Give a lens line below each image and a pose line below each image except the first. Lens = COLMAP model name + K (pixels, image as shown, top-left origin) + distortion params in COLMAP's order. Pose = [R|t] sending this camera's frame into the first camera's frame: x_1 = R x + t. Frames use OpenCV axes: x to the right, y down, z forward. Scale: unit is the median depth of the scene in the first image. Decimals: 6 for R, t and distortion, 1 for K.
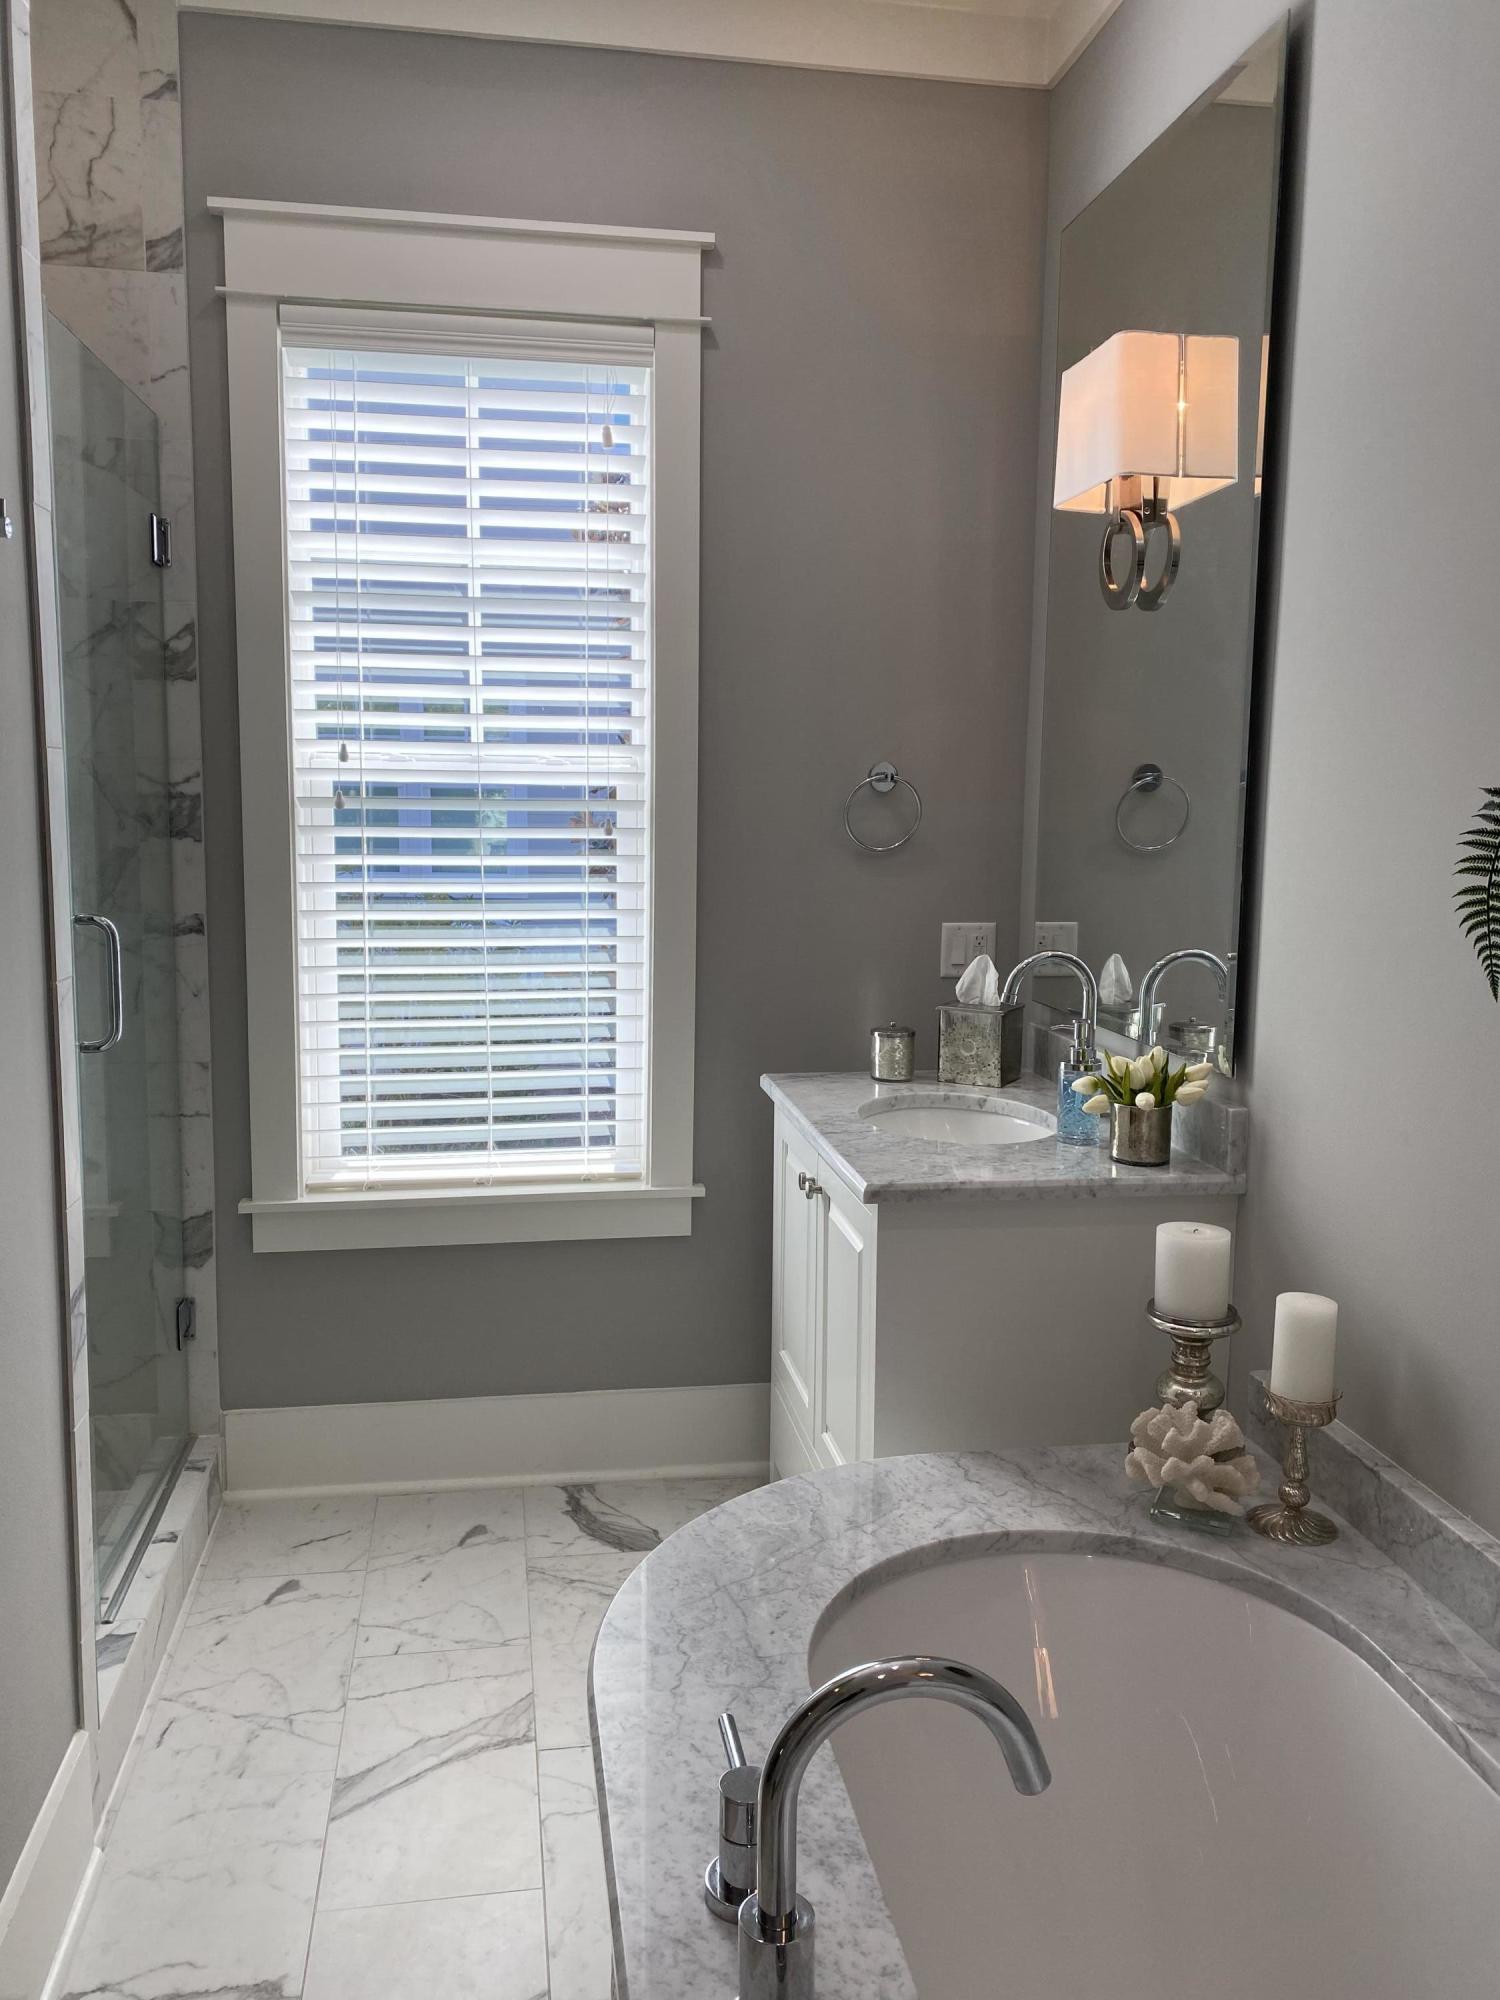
lens RADIAL K [[1504.6, 0, 750.0], [0, 1504.6, 1000.0], [0, 0, 1]] dist [0.105758, -0.202507]
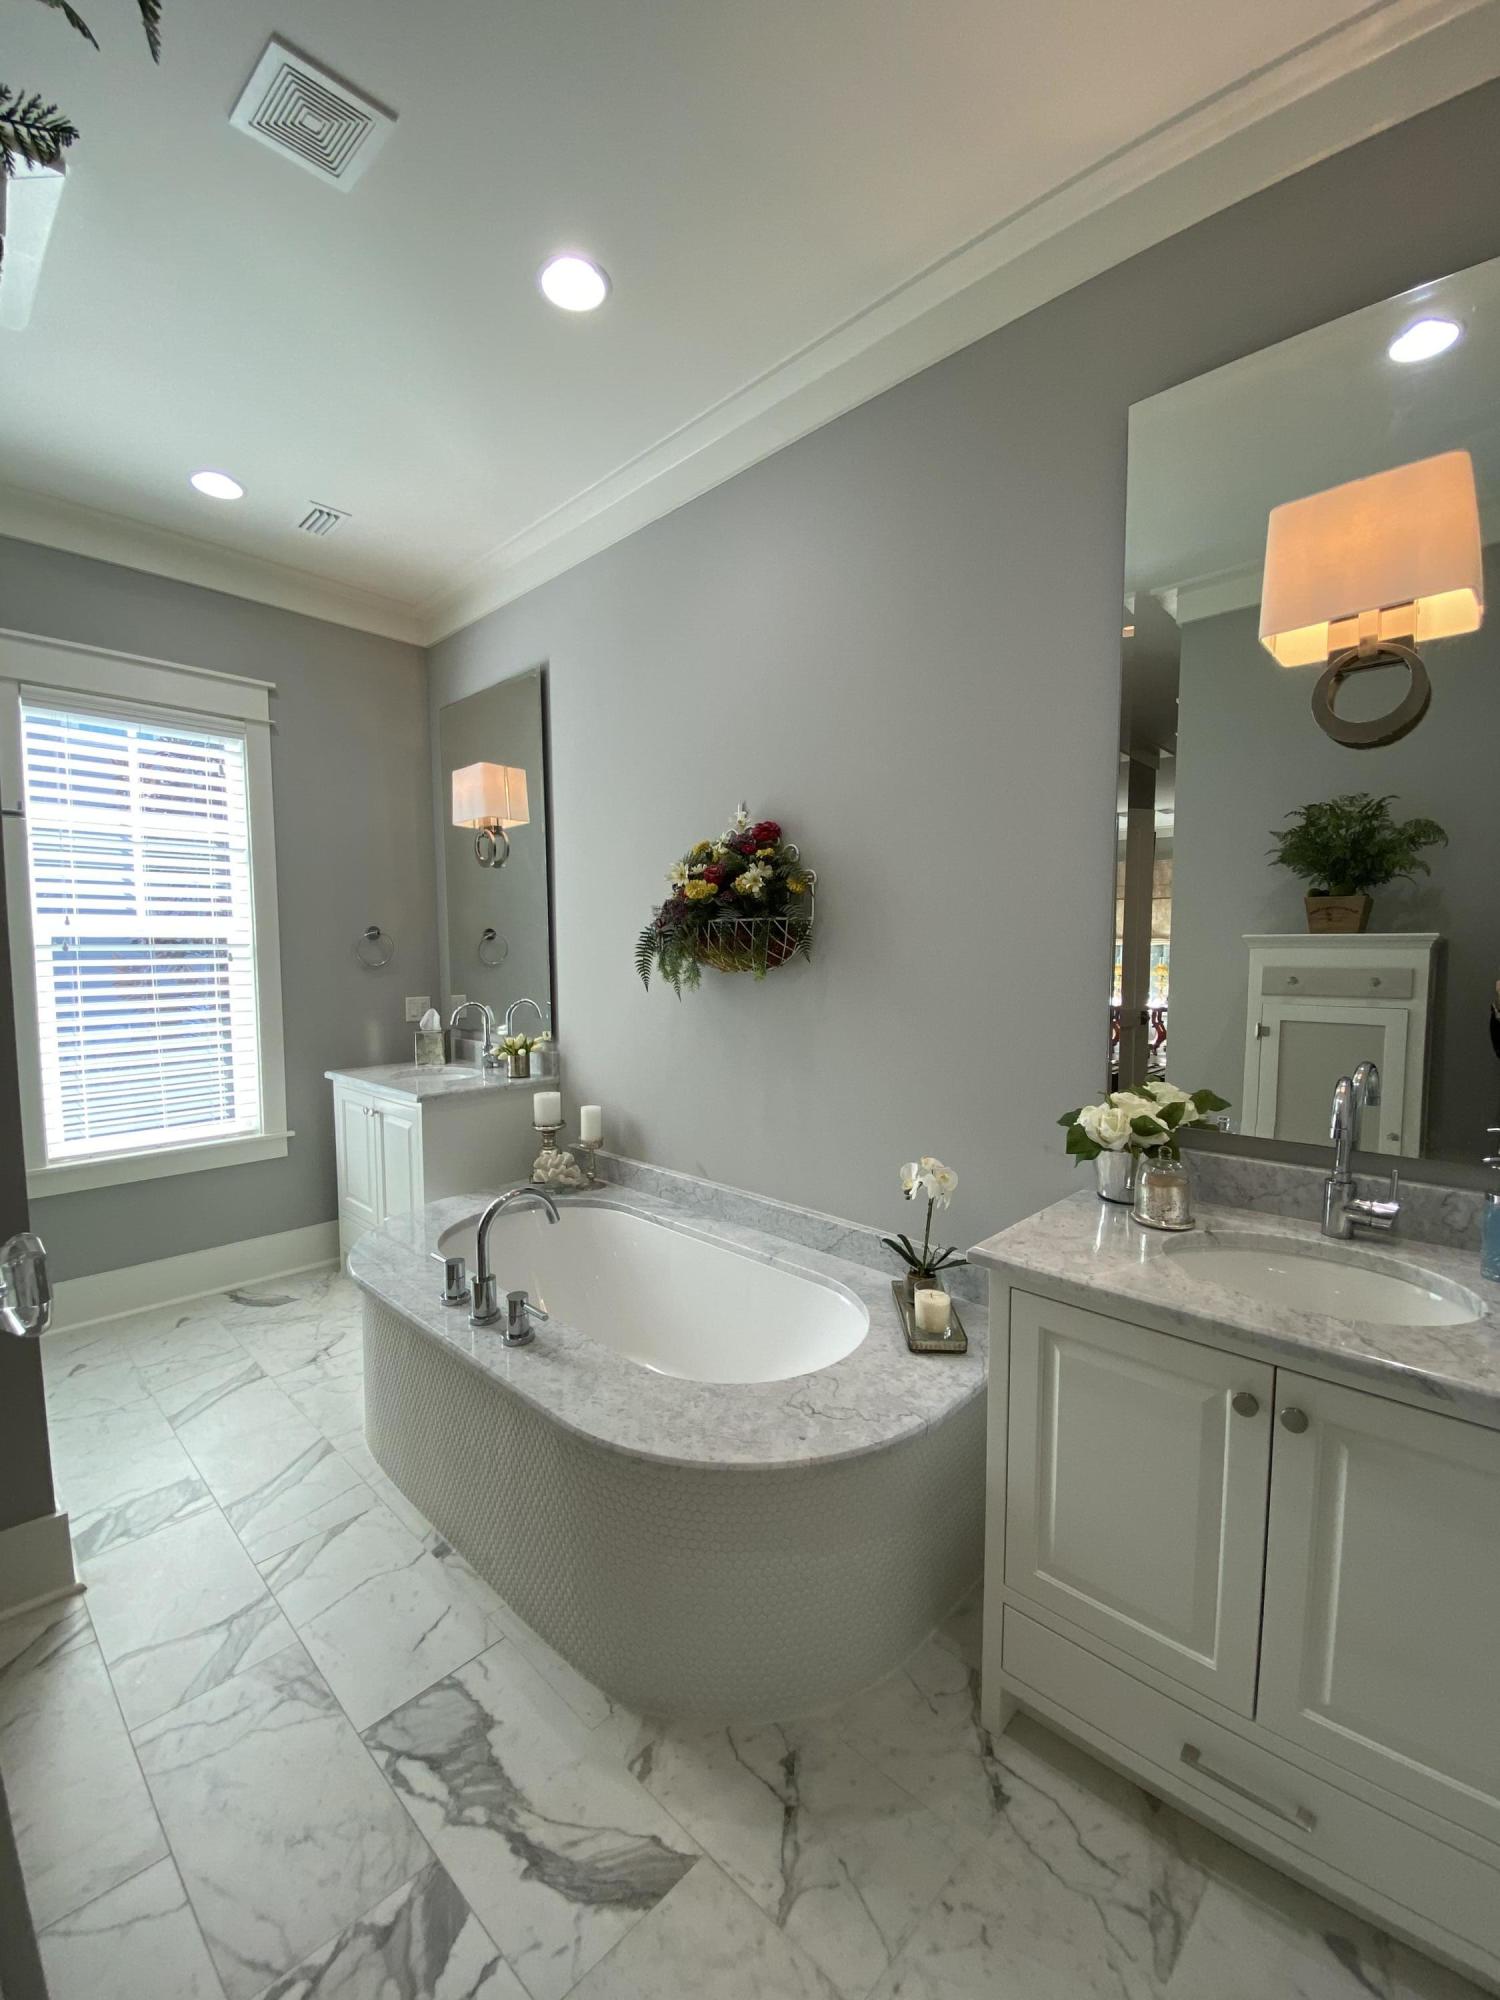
lens RADIAL K [[795.2, 0, 750.0], [0, 795.2, 1000.0], [0, 0, 1]] dist [-0.076947, 0.000009]
pose [[0.796428, -0.040683, 0.603363, -0.207045], [0.083784, 0.995535, -0.043467, 0.057081], [-0.598901, 0.085171, 0.796281, -0.285954]]
